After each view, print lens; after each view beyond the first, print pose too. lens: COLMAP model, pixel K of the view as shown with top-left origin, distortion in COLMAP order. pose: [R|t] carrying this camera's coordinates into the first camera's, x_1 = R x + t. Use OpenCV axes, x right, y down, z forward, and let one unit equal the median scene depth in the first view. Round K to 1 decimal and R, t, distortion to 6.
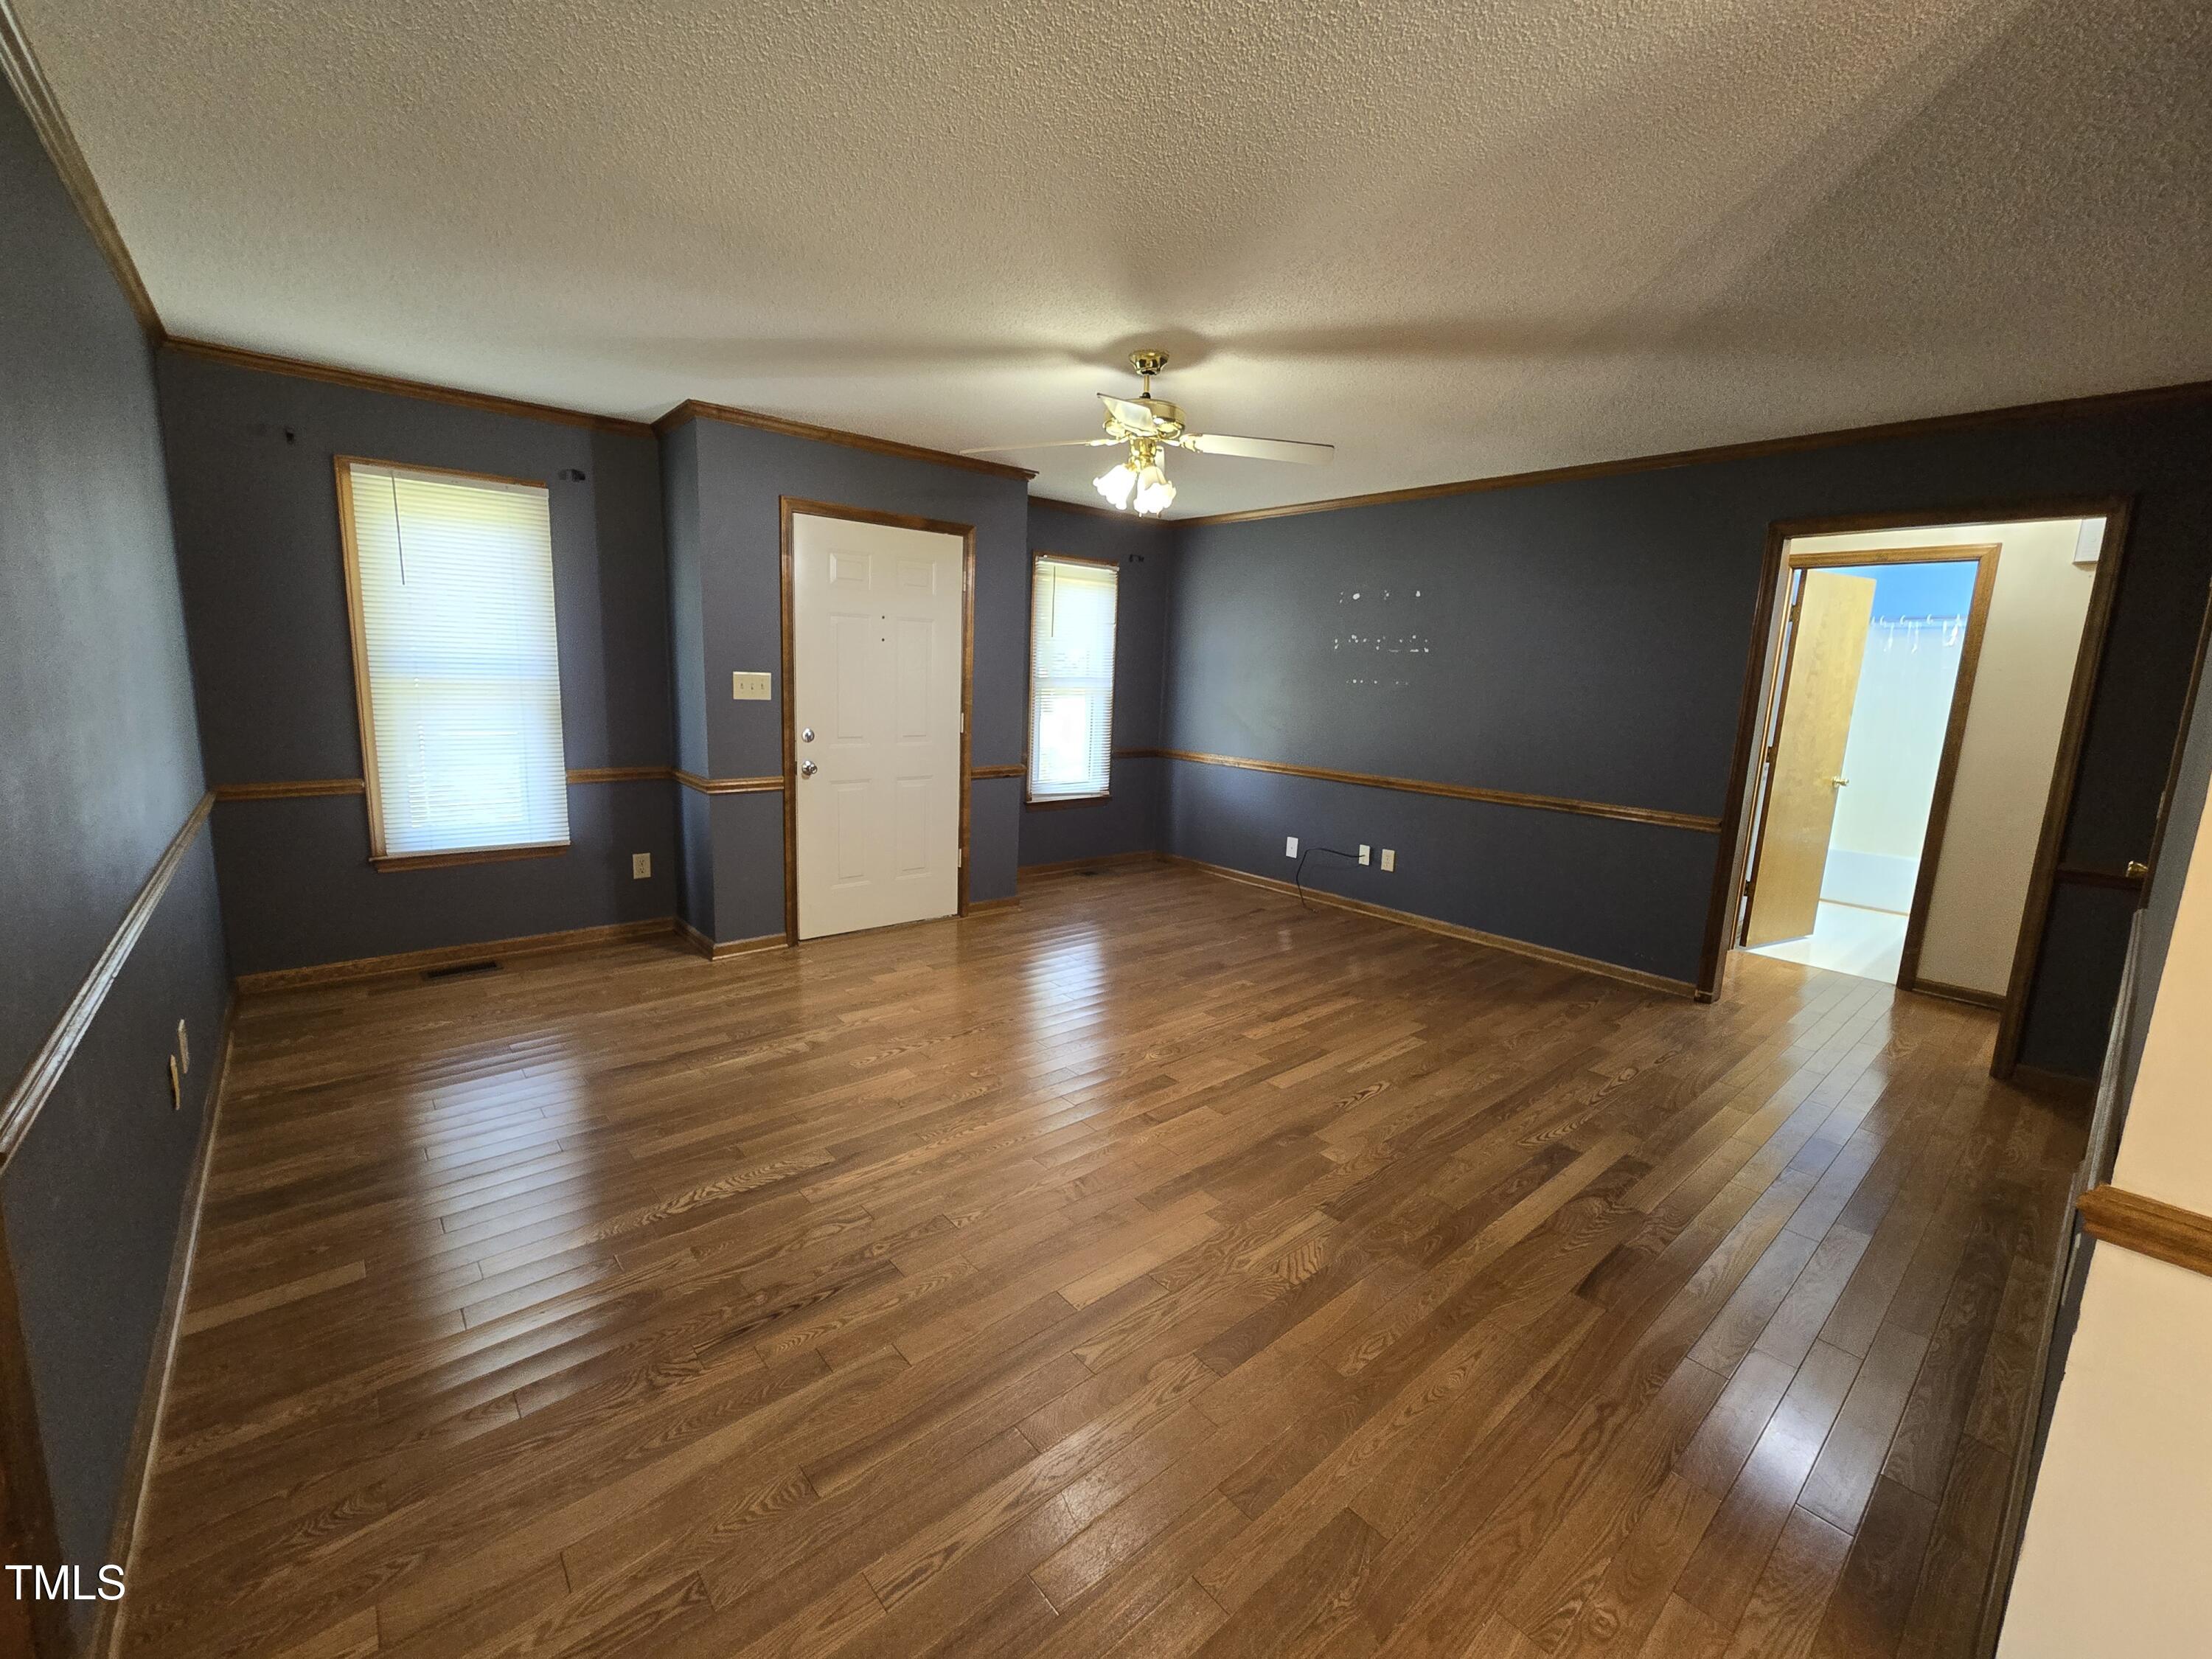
lens RADIAL K [[912.6, 0, 1099.4], [0, 912.6, 824.9], [0, 0, 1]] dist [0.002301, 0.001510]
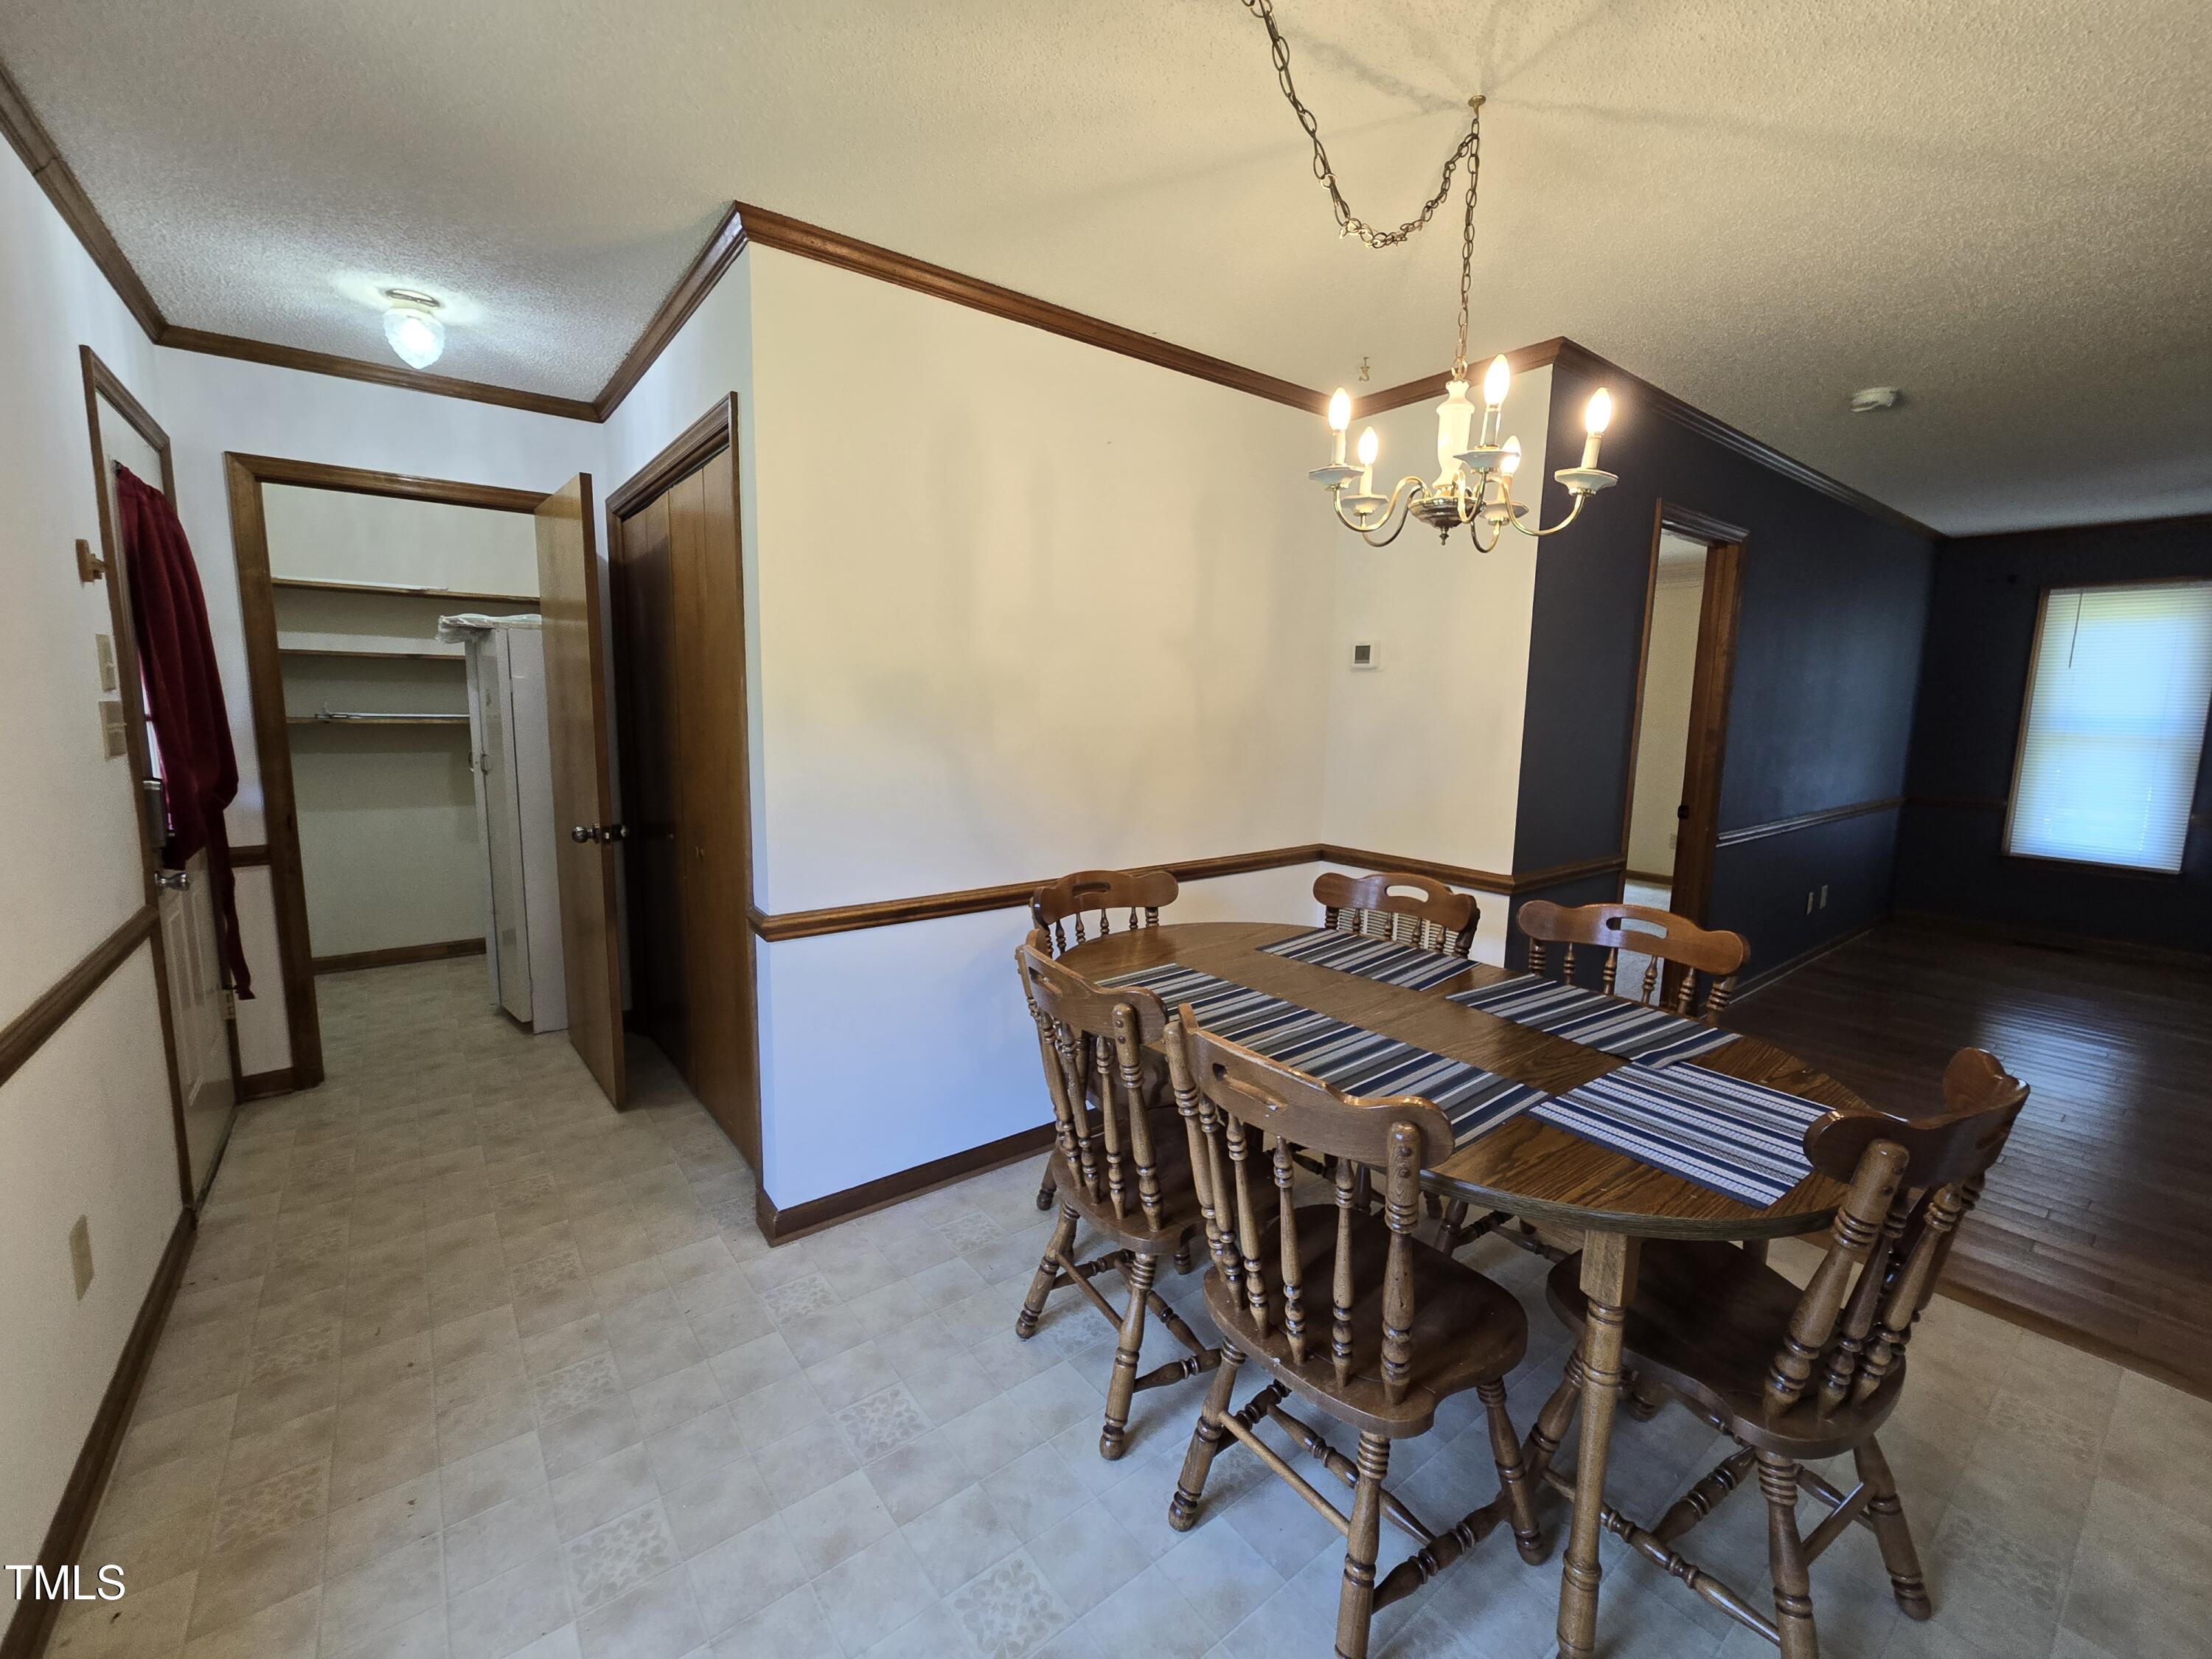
lens RADIAL K [[912.6, 0, 1106.5], [0, 912.6, 820.2], [0, 0, 1]] dist [0.002301, 0.001510]
pose [[-0.047534, 0.097131, -0.994136, 0.679581], [-0.189112, 0.976386, 0.104439, 0.093058], [0.980804, 0.192967, -0.028043, -0.349028]]
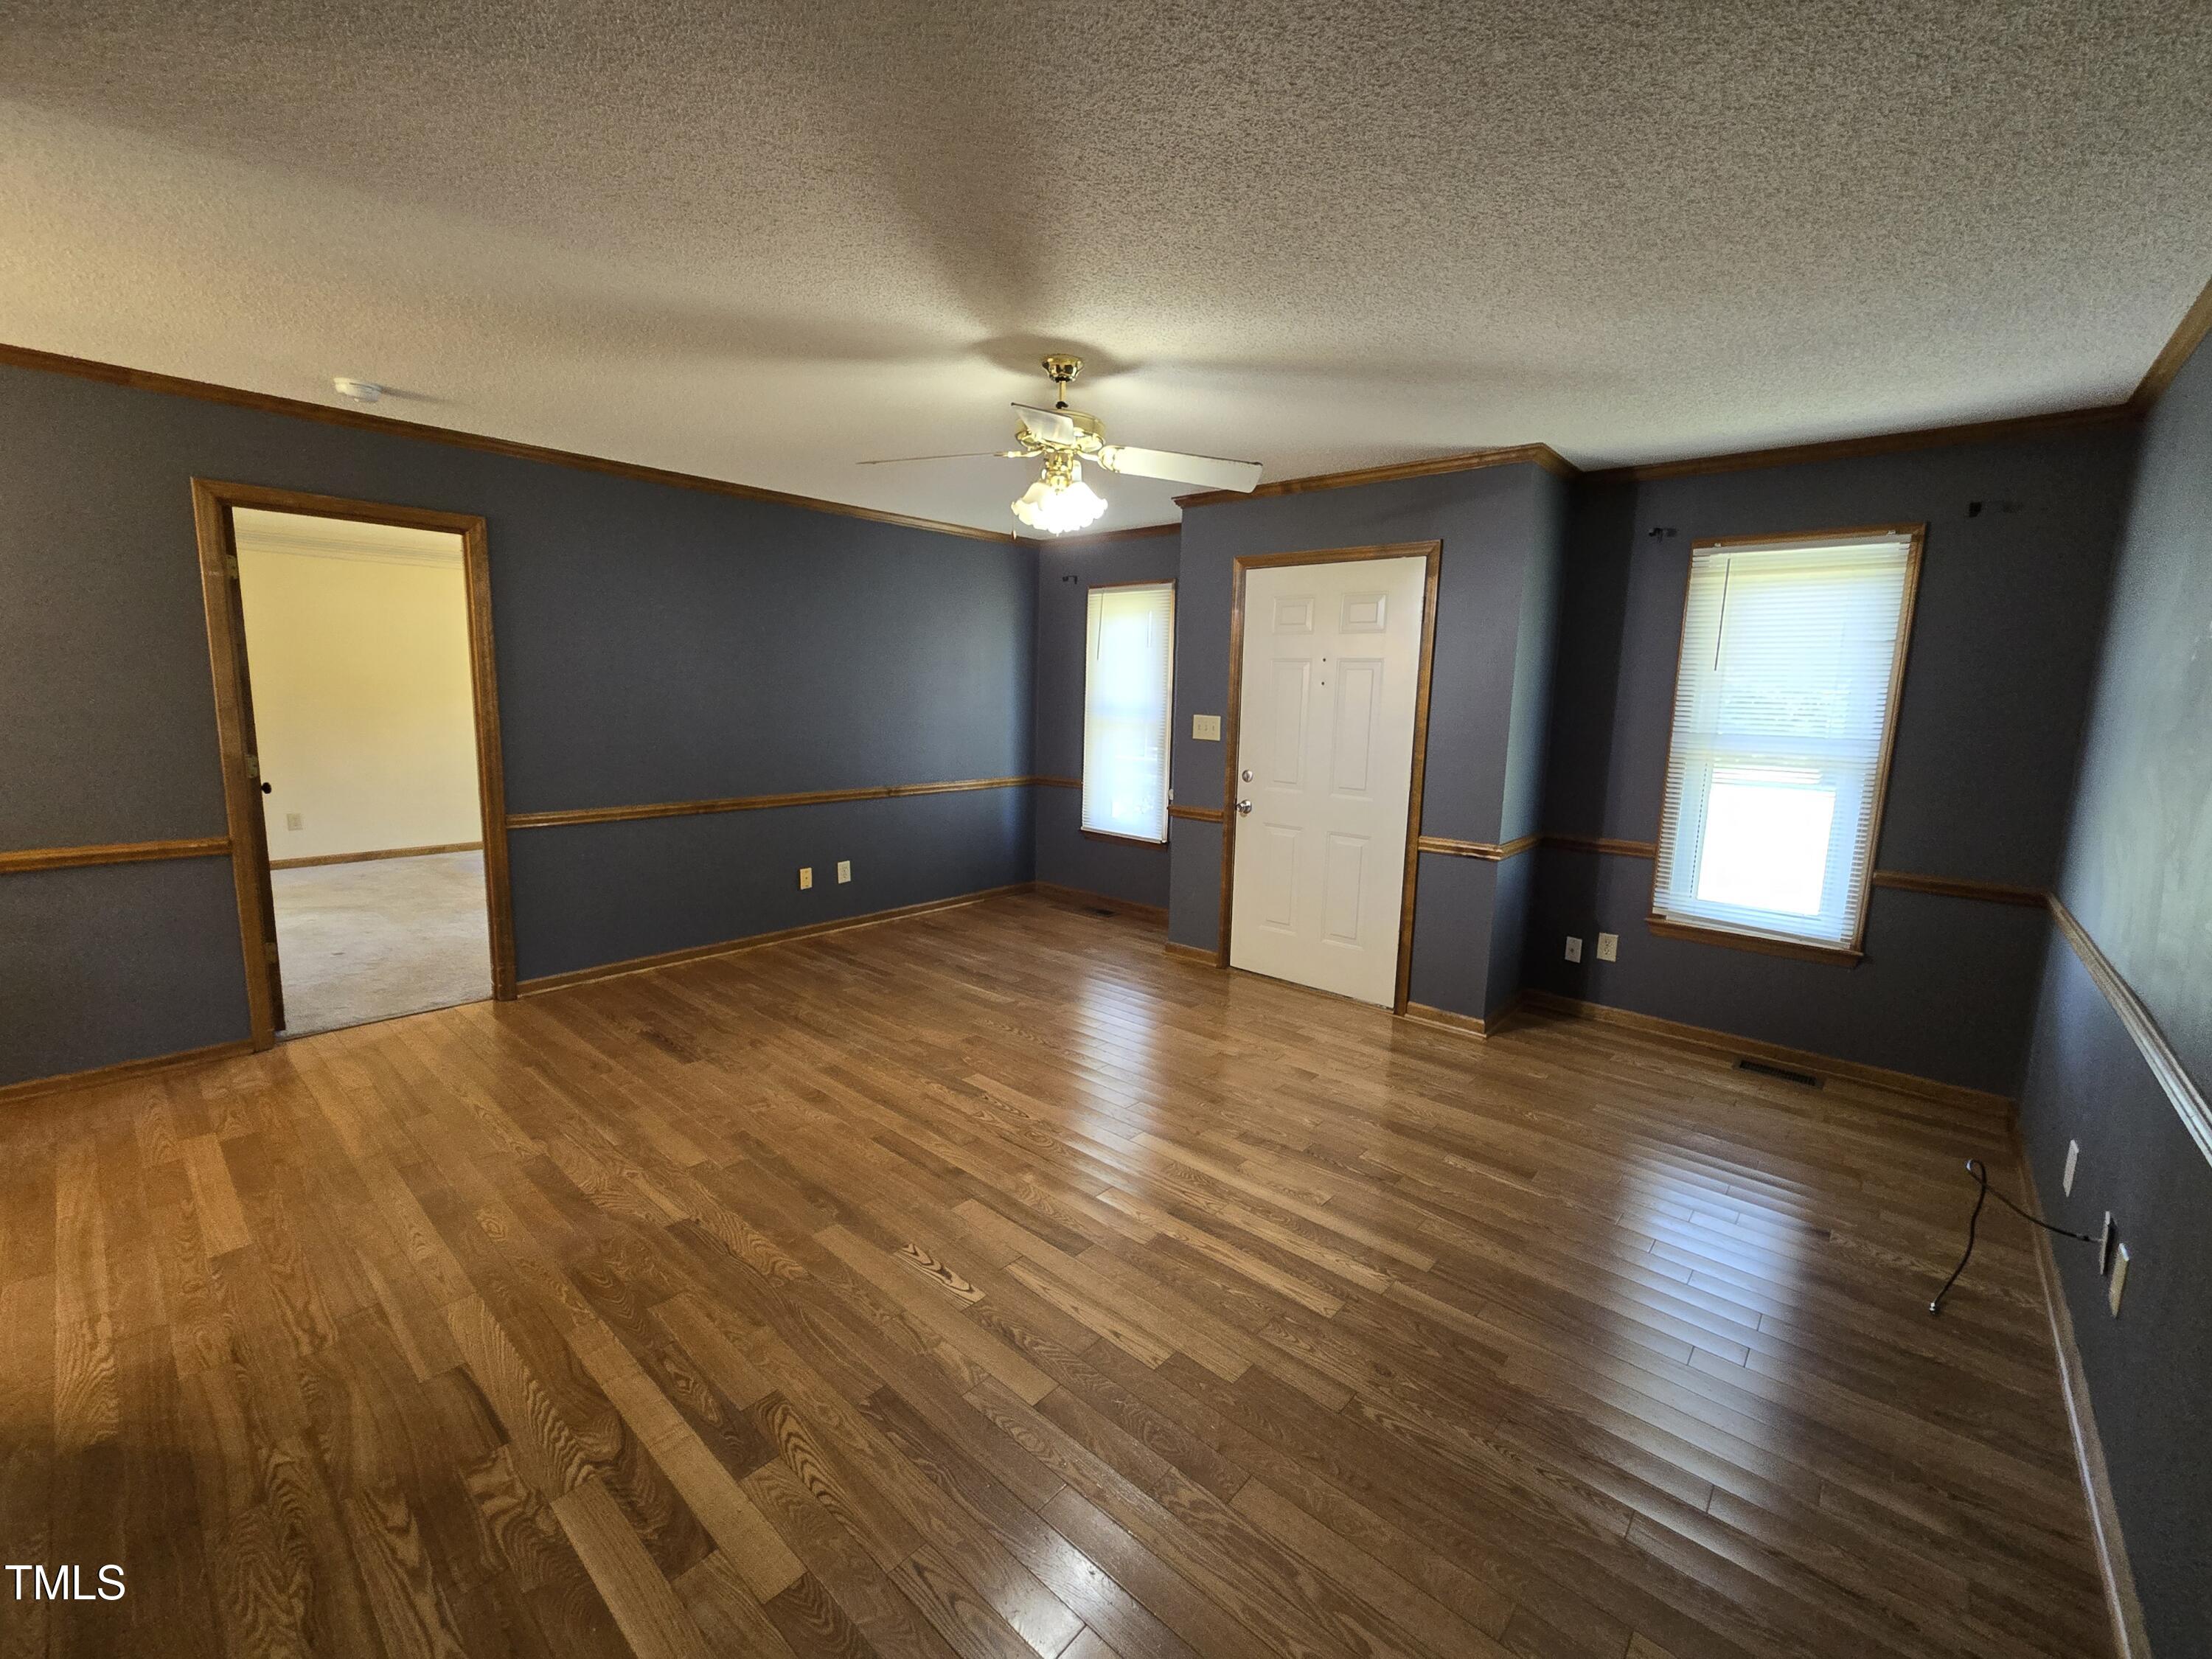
lens RADIAL K [[912.6, 0, 1086.9], [0, 912.6, 820.5], [0, 0, 1]] dist [0.002301, 0.001510]
pose [[0.128738, 0.104804, -0.986125, 0.741167], [-0.187345, 0.979064, 0.079595, -0.102223], [0.973822, 0.174498, 0.145677, 0.713287]]
